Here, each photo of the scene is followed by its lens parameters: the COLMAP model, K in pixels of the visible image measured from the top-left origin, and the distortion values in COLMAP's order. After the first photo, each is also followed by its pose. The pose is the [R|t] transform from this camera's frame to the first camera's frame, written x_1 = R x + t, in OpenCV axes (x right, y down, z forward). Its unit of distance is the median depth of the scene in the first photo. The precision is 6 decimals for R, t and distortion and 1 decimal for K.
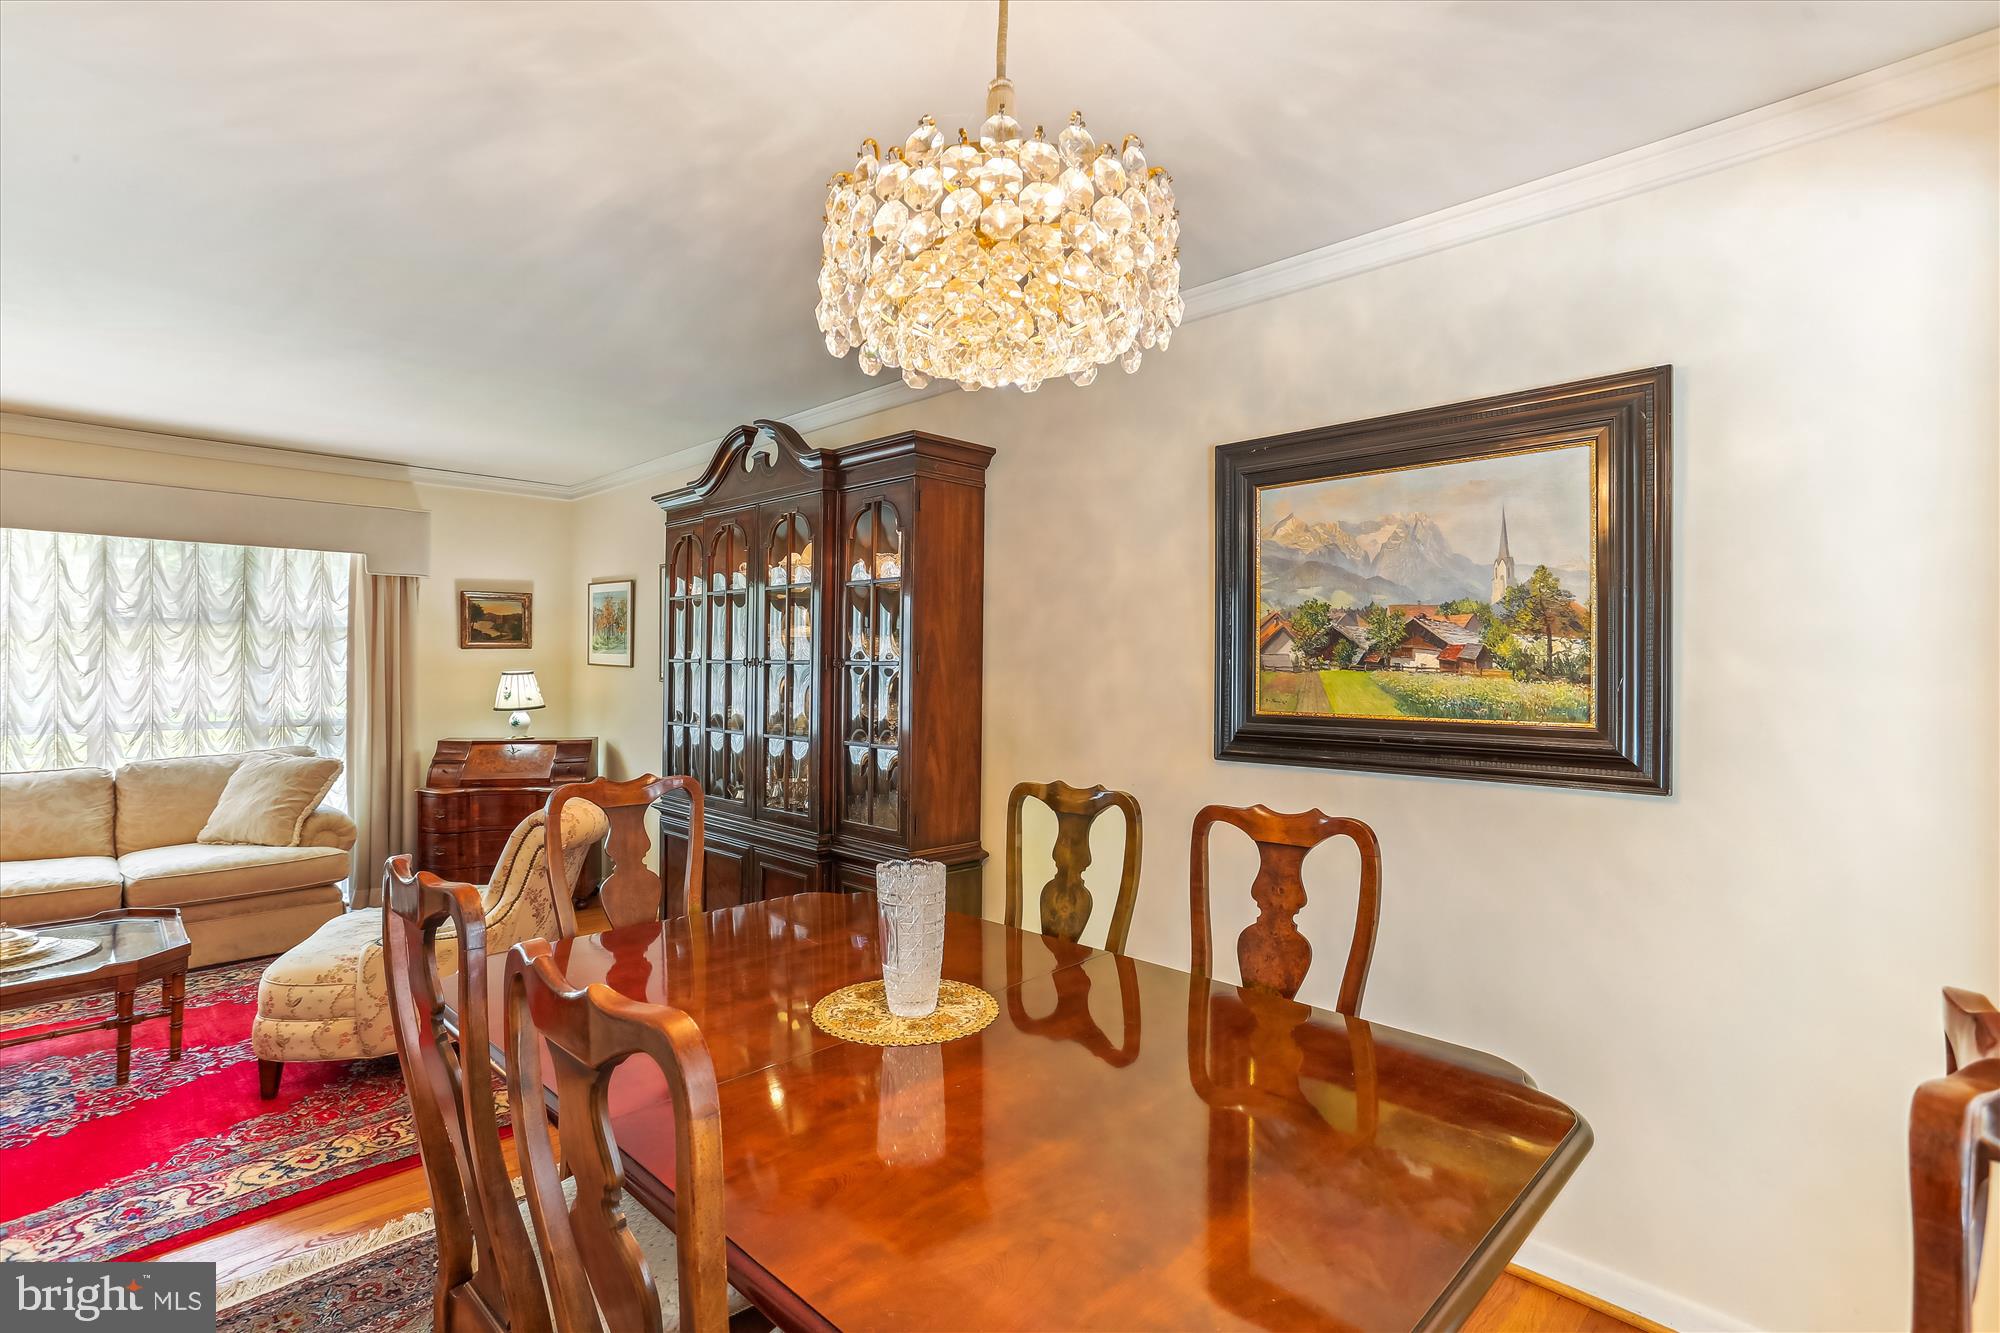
lens RADIAL K [[969.1, 0, 1030.0], [0, 969.1, 669.3], [0, 0, 1]] dist [-0.027364, 0.012888]
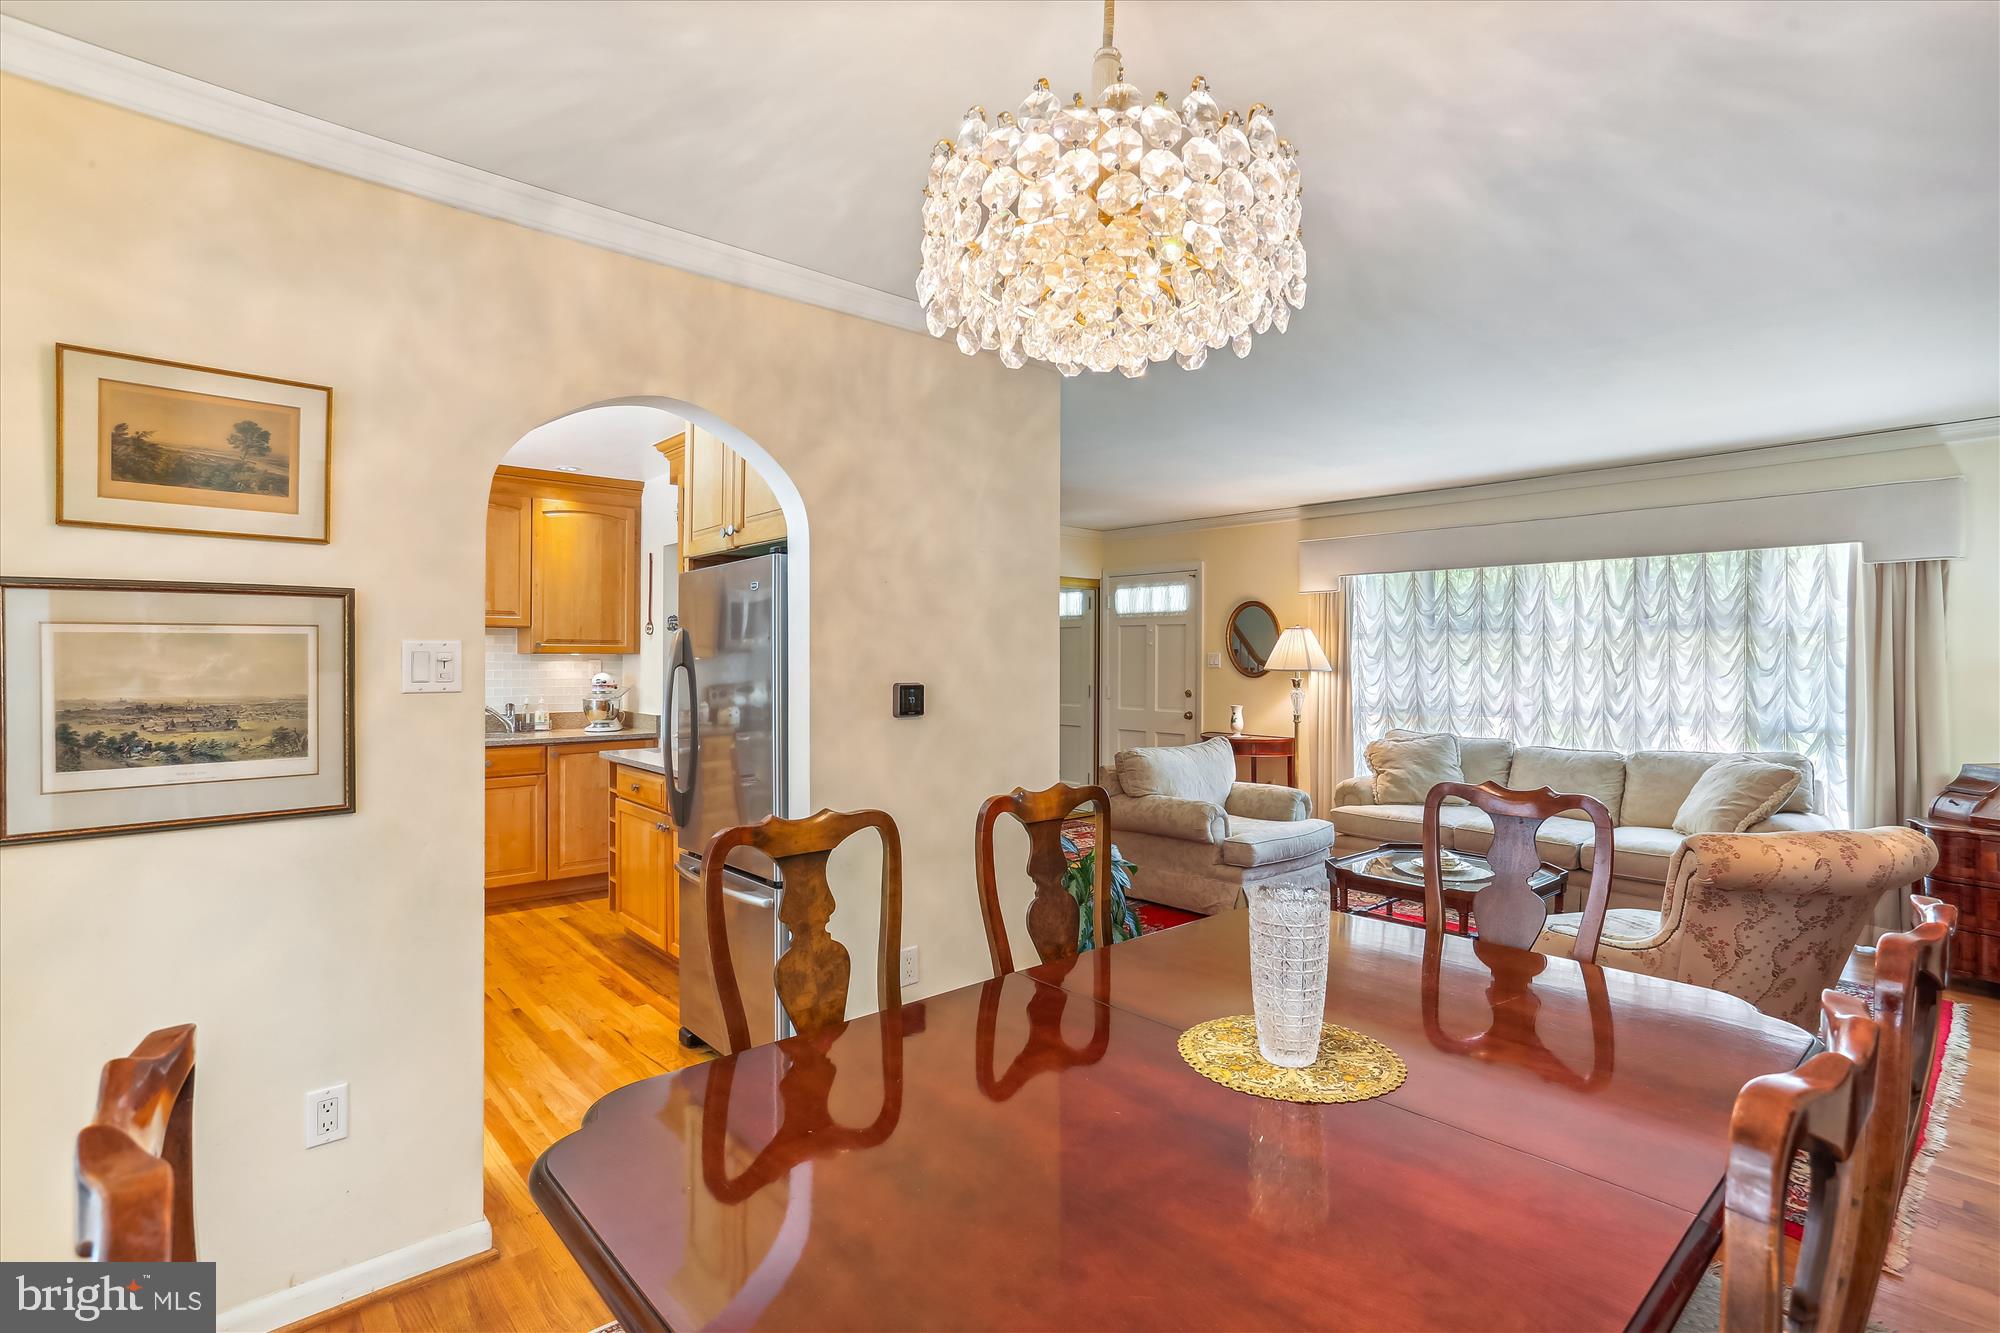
lens RADIAL K [[969.1, 0, 961.6], [0, 969.1, 642.5], [0, 0, 1]] dist [-0.027364, 0.012888]
pose [[-0.139489, -0.023304, -0.989949, 0.526365], [-0.009360, 0.999709, -0.022215, -0.000557], [0.990179, 0.006167, -0.139667, 0.551049]]
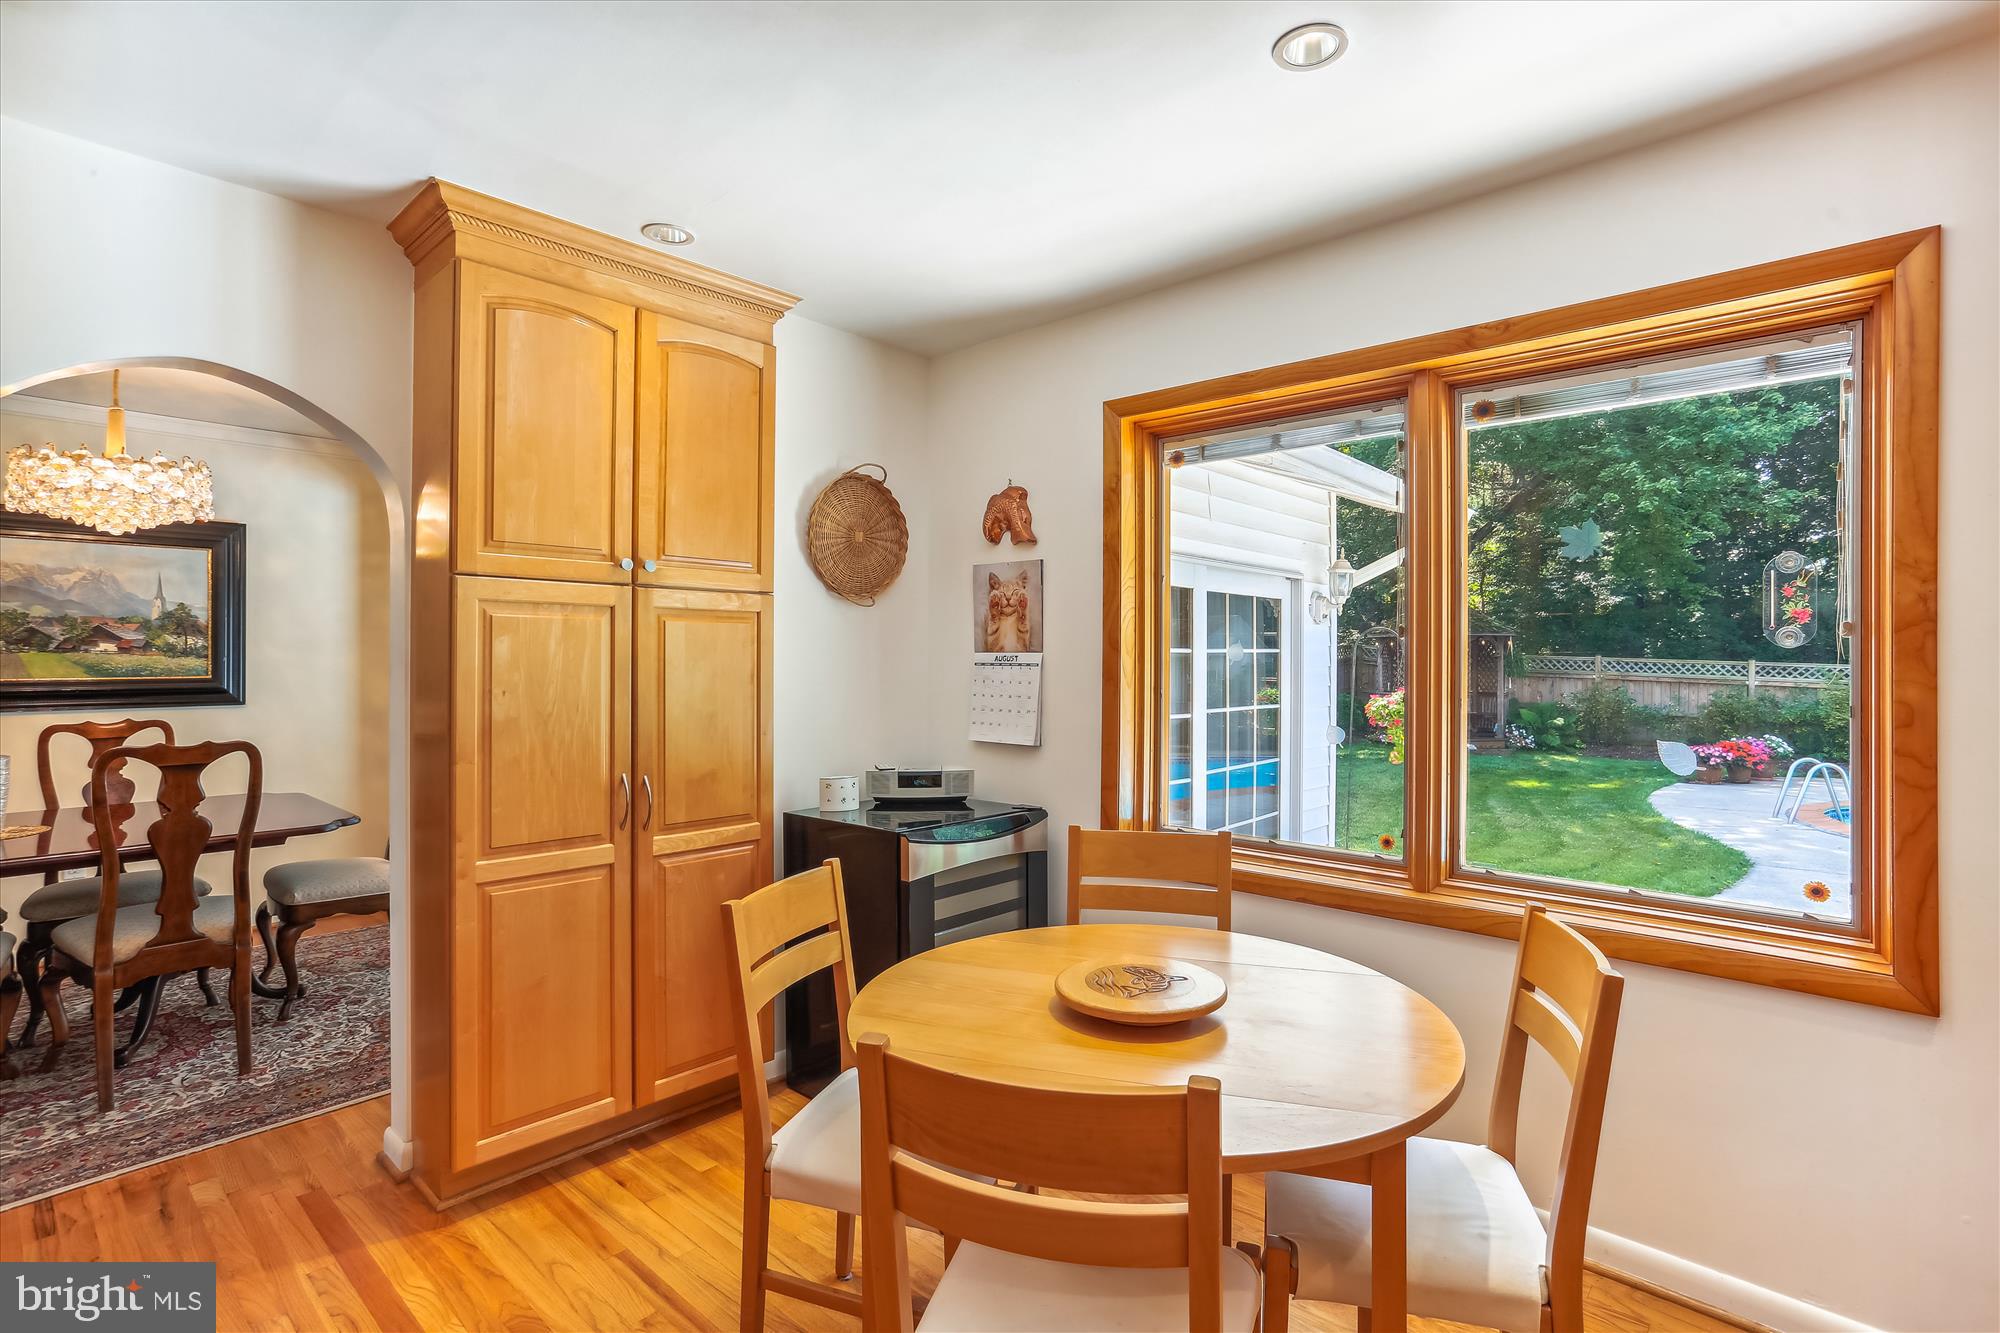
lens RADIAL K [[969.1, 0, 999.5], [0, 969.1, 654.4], [0, 0, 1]] dist [-0.027364, 0.012888]
pose [[-0.003180, -0.004225, 0.999986, -1.371382], [0.001488, 0.999990, 0.004230, -0.000550], [-0.999994, 0.001501, -0.003174, -0.685533]]
